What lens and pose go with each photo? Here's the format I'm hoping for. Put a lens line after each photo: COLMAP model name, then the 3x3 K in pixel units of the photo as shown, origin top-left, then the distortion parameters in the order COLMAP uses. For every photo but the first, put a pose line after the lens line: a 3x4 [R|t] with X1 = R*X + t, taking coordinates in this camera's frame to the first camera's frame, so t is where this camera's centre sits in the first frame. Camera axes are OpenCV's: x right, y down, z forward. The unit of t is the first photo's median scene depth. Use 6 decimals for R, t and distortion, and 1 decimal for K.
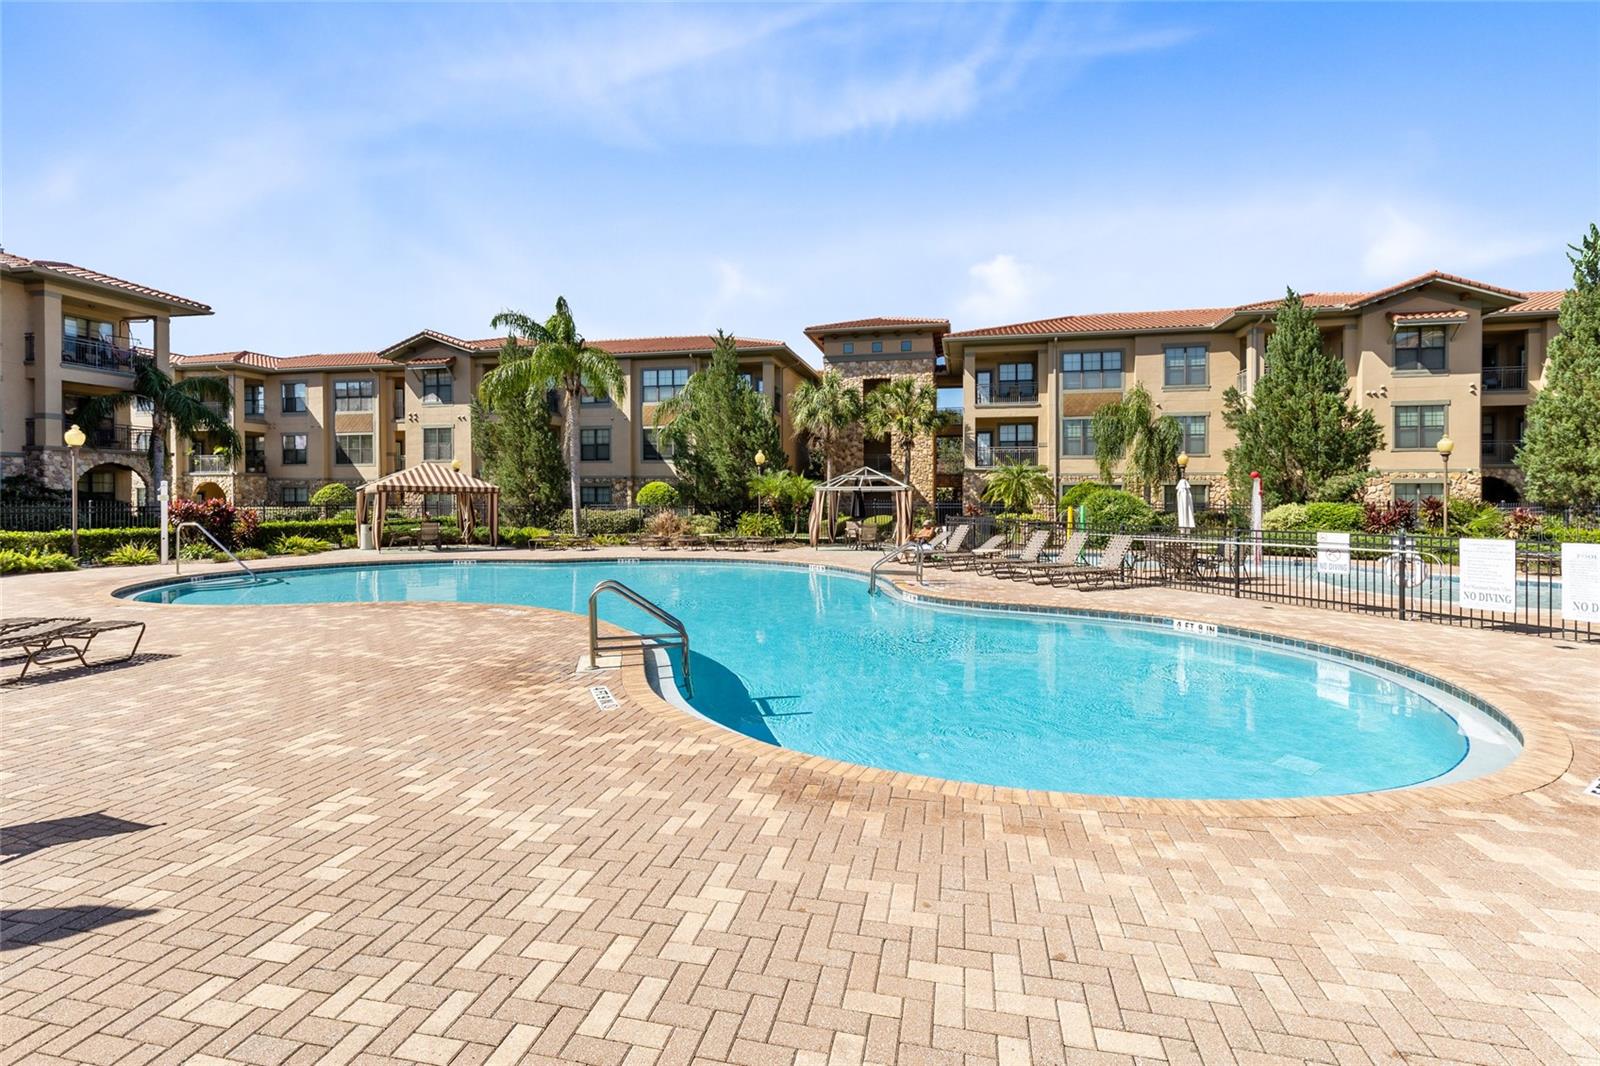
lens RADIAL K [[730.3, 0, 790.8], [0, 730.3, 501.1], [0, 0, 1]] dist [0.000116, 0.000116]
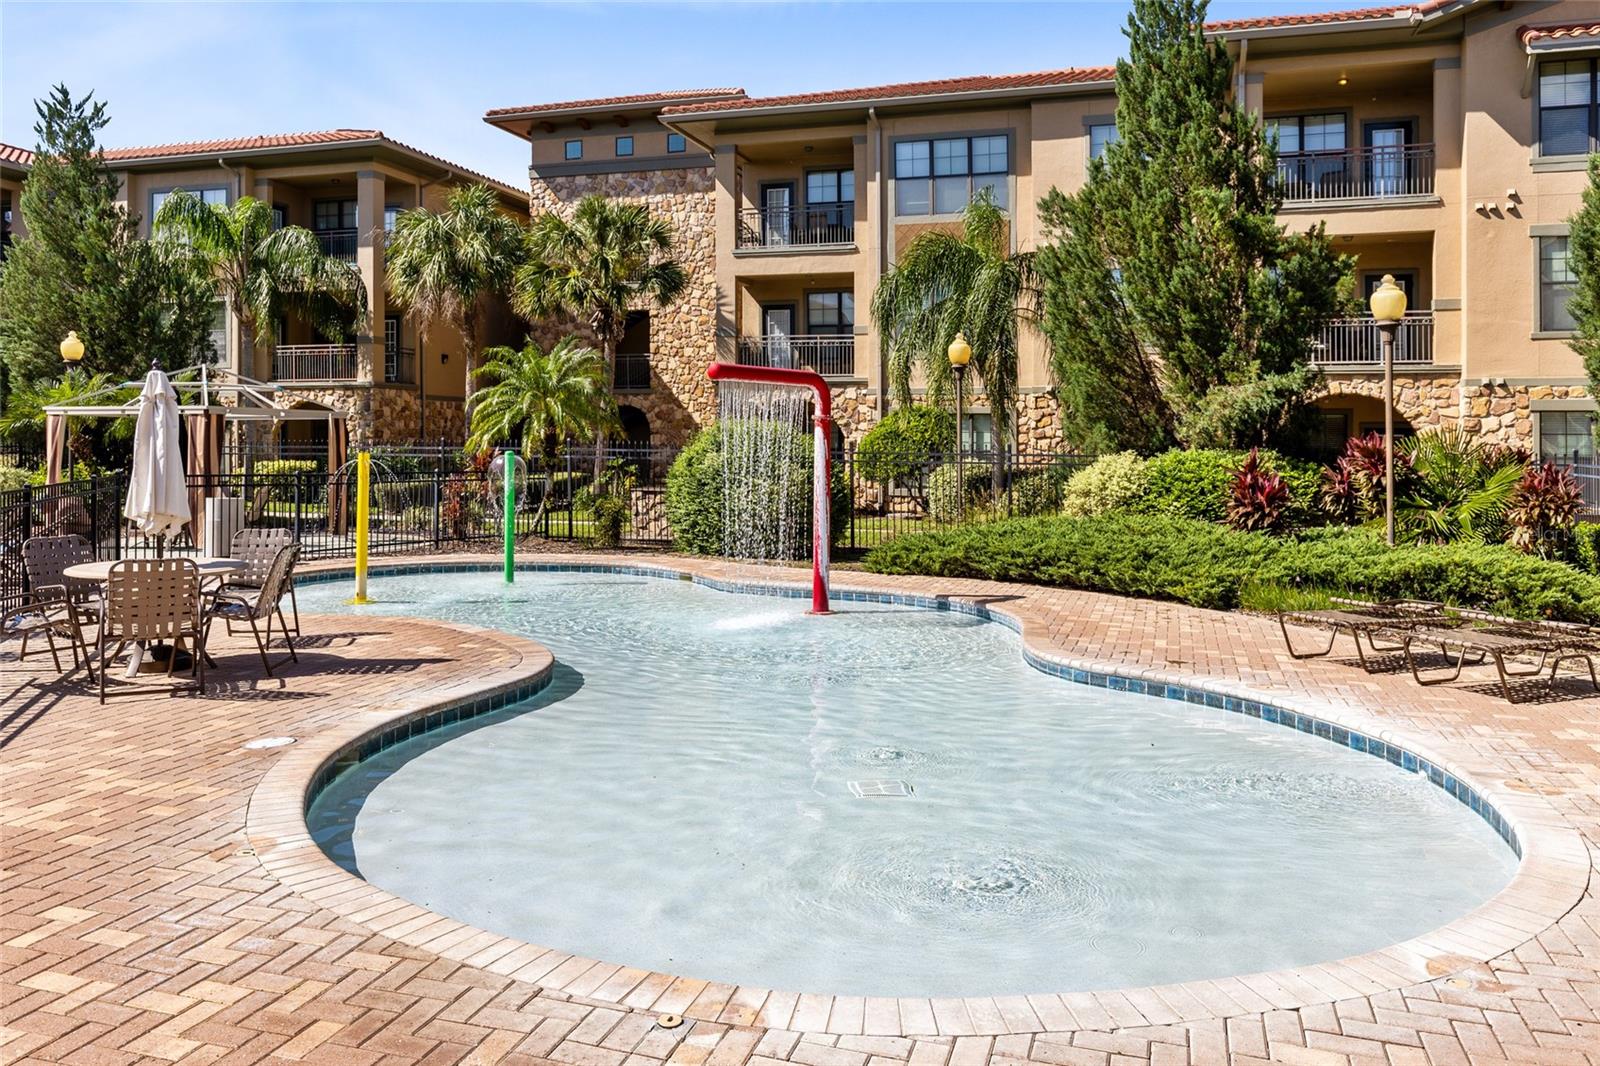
lens RADIAL K [[1208.3, 0, 792.2], [0, 1208.3, 432.7], [0, 0, 1]] dist [0.003208, -0.003854]
pose [[0.997137, 0.004412, -0.075483, 0.365449], [-0.005252, 0.999926, -0.010932, -0.000002], [0.075429, 0.011297, 0.997087, 0.197082]]
